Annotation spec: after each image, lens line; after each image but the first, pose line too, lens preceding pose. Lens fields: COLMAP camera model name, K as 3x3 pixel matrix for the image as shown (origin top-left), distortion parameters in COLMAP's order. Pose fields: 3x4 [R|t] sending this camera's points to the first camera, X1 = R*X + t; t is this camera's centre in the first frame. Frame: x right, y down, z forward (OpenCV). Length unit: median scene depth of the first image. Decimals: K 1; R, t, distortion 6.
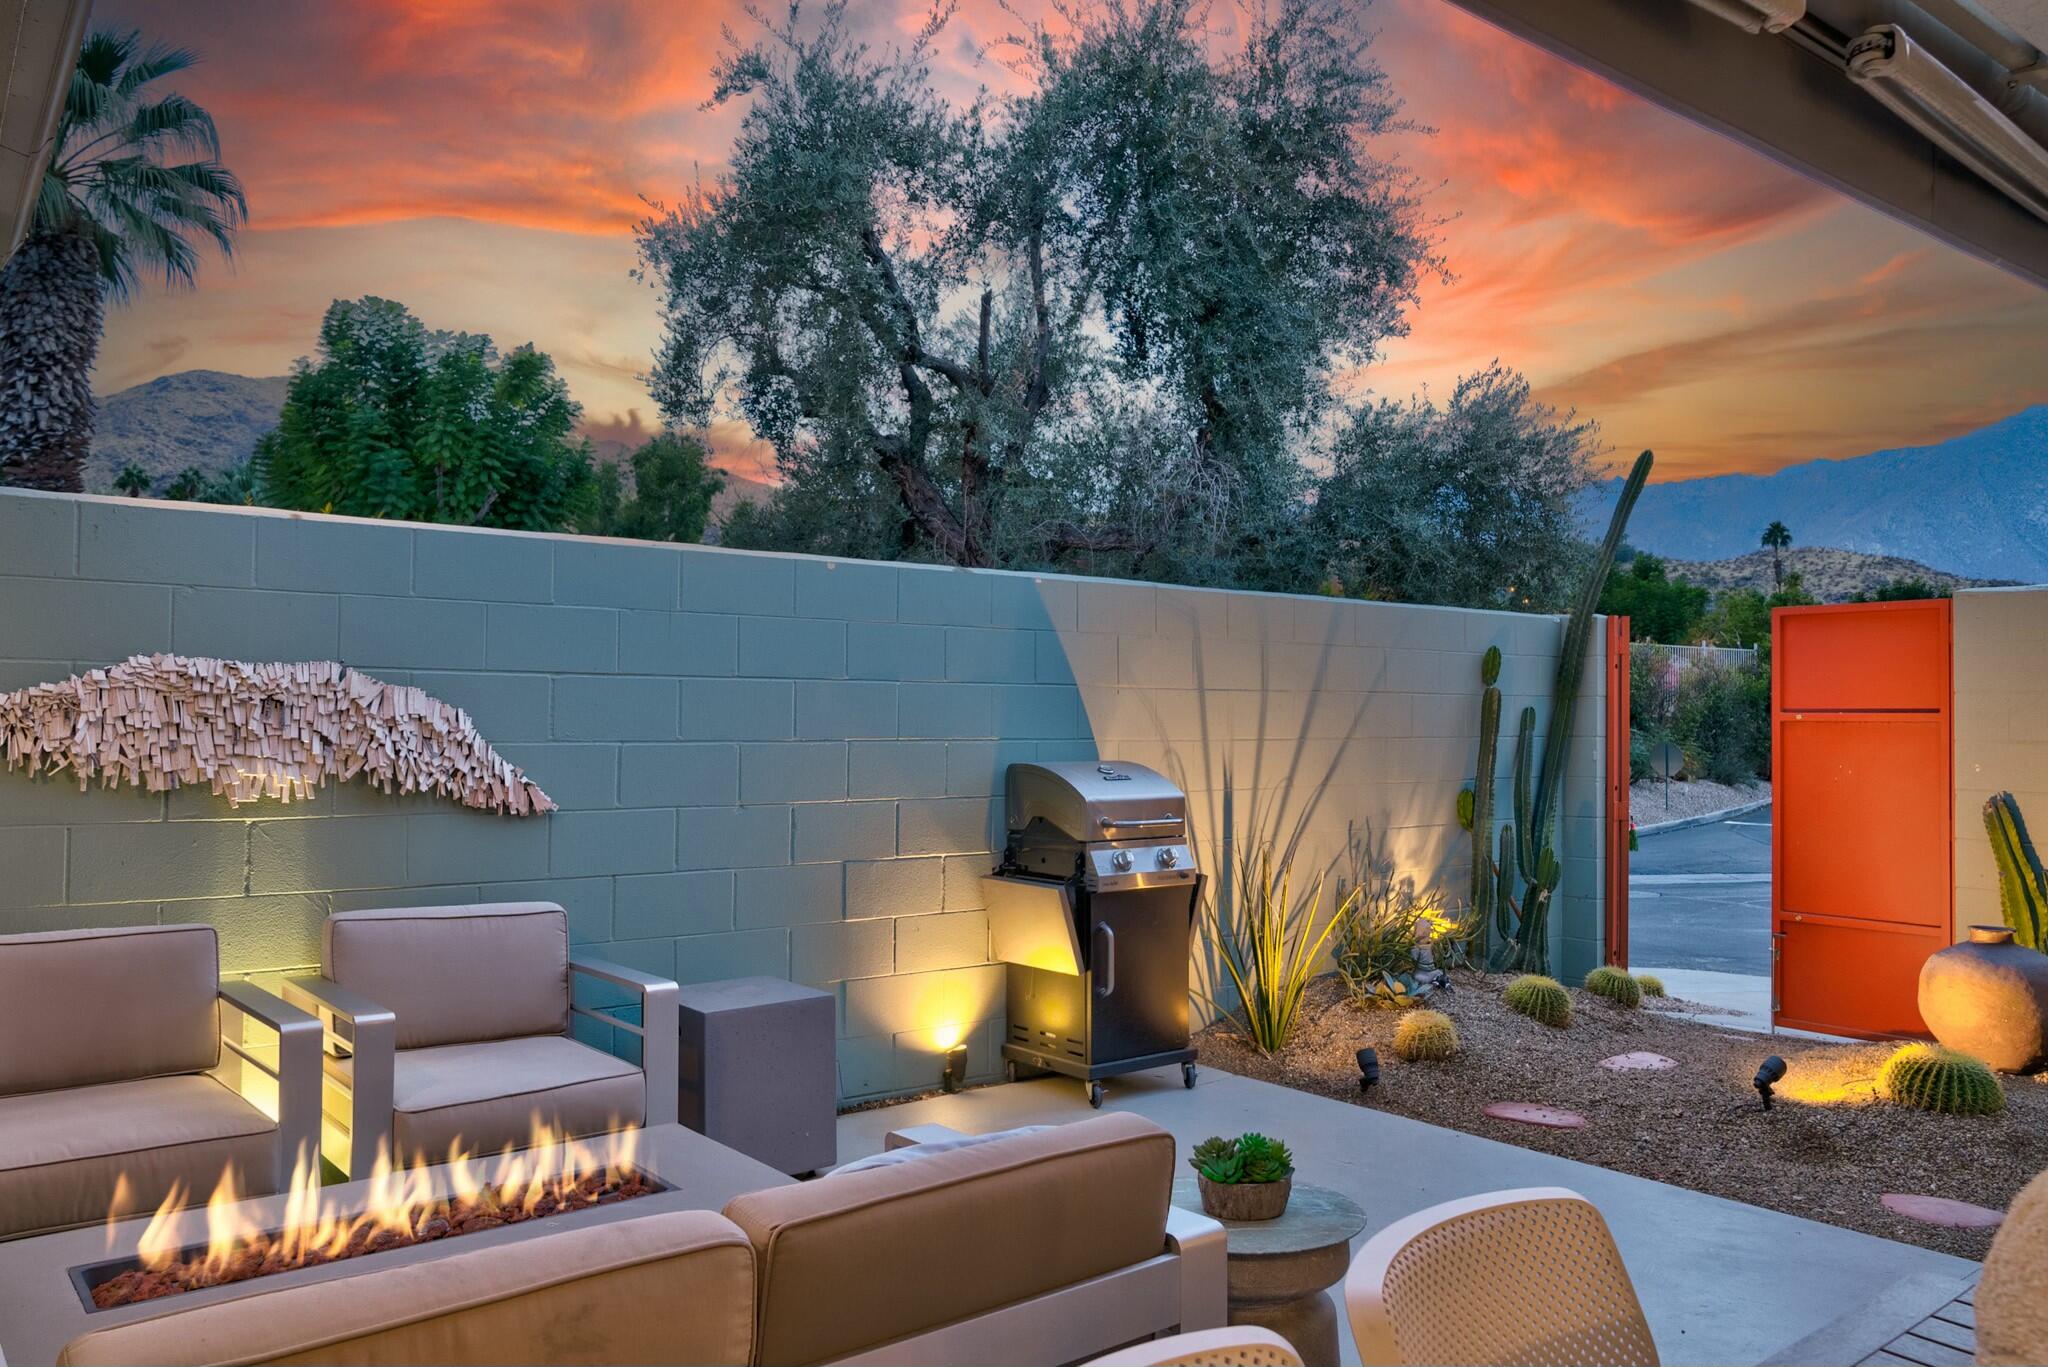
lens RADIAL K [[1477.9, 0, 1024.0], [0, 1477.9, 683.5], [0, 0, 1]] dist [-0.045817, 0.030836]
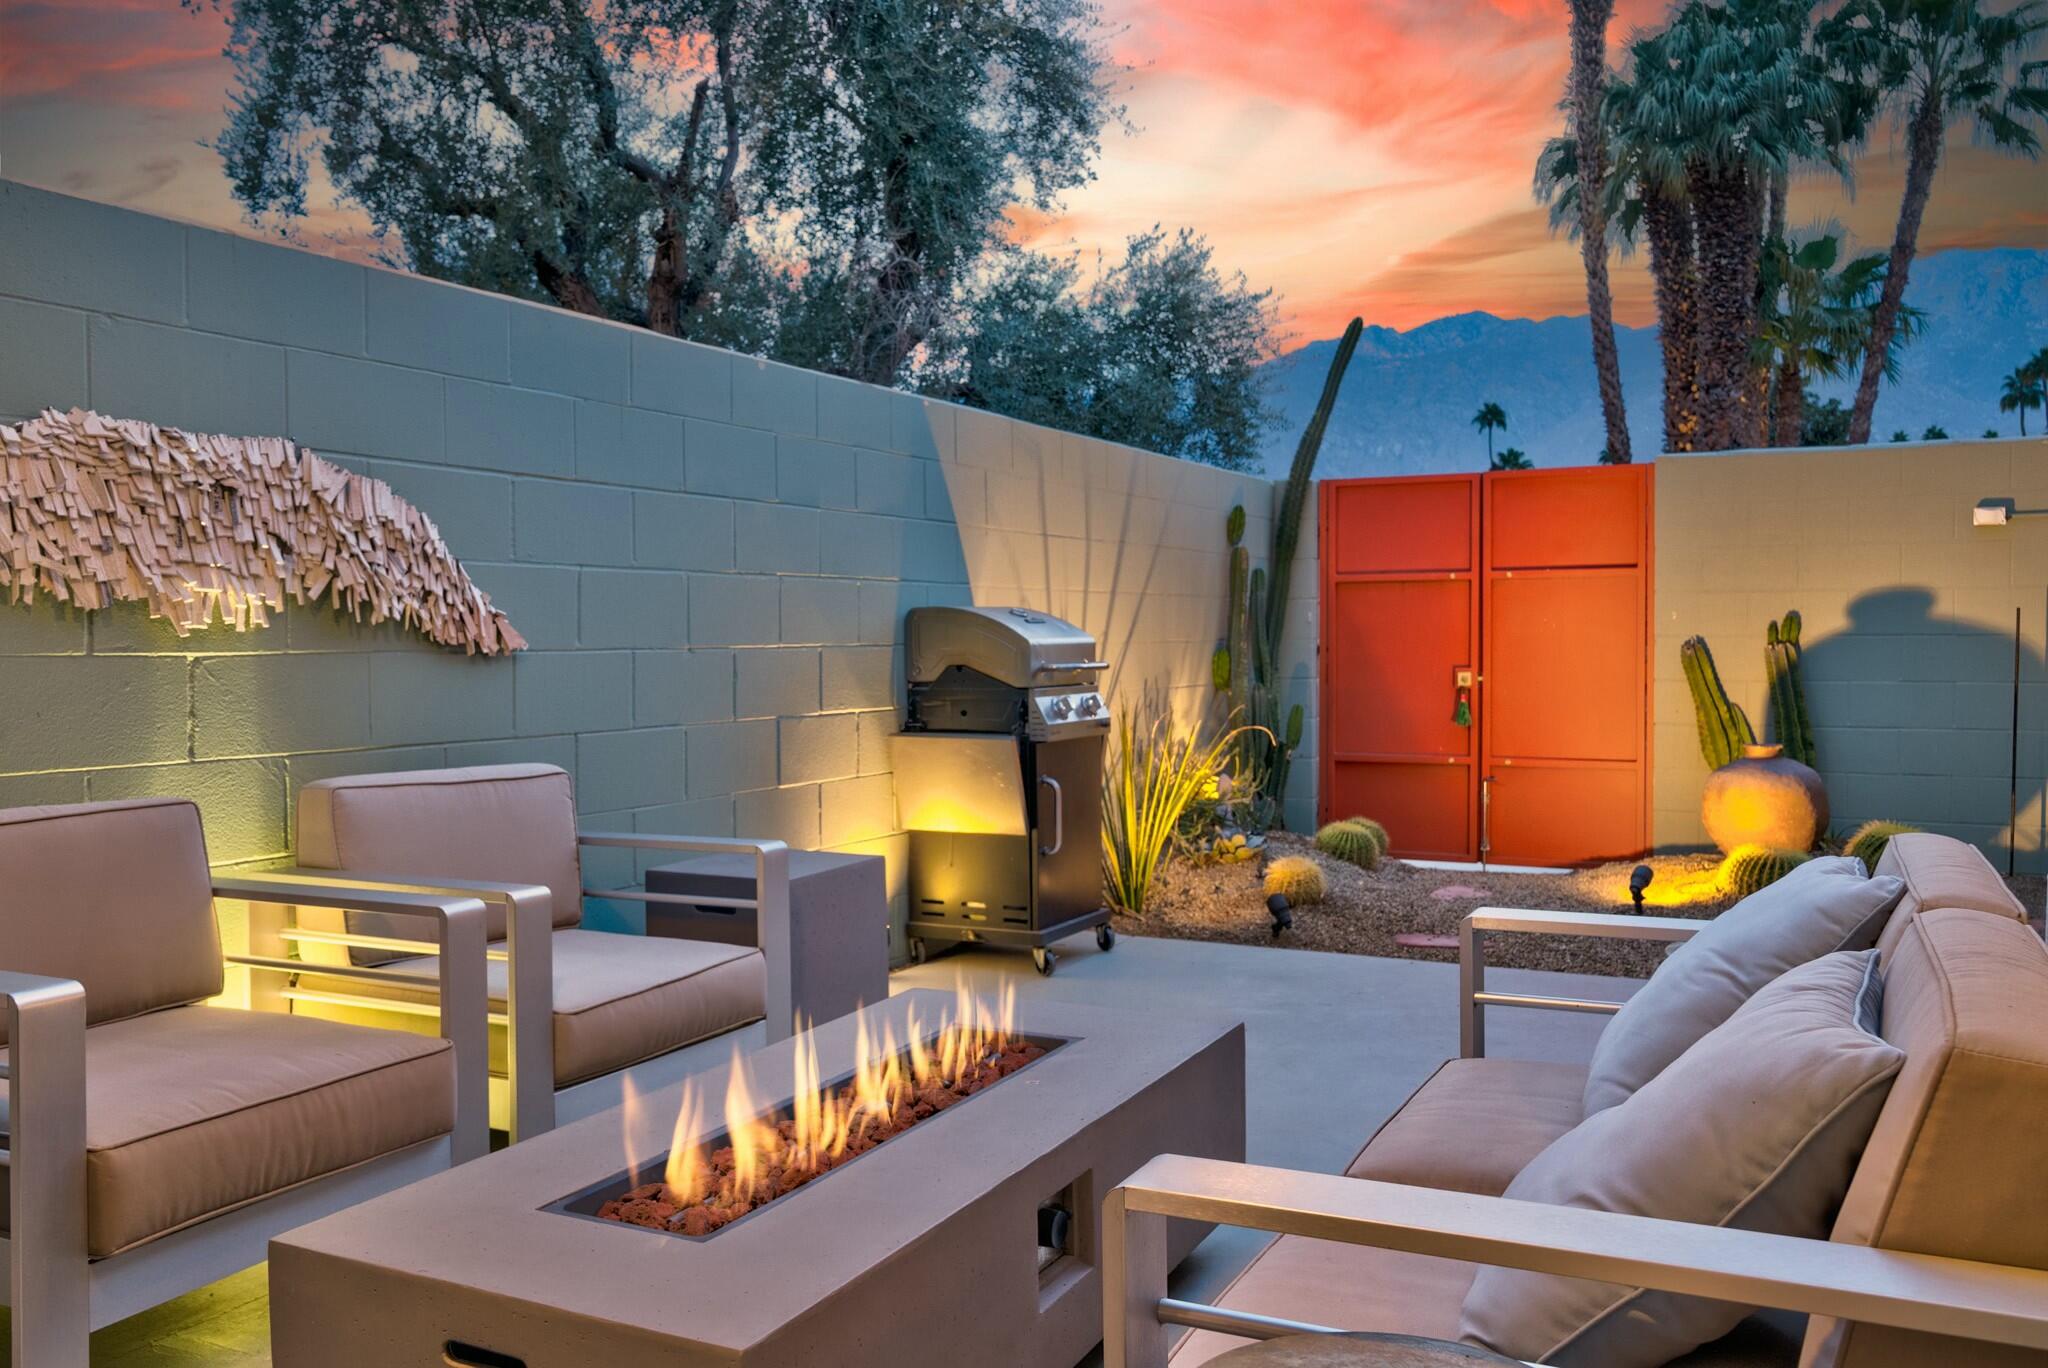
lens RADIAL K [[1595.4, 0, 1024.0], [0, 1595.4, 684.0], [0, 0, 1]] dist [-0.025002, 0.003910]
pose [[0.917172, -0.025214, 0.397694, -0.440000], [0.003104, 0.998418, 0.056143, 0.061798], [-0.398480, -0.050259, 0.915799, 0.125107]]
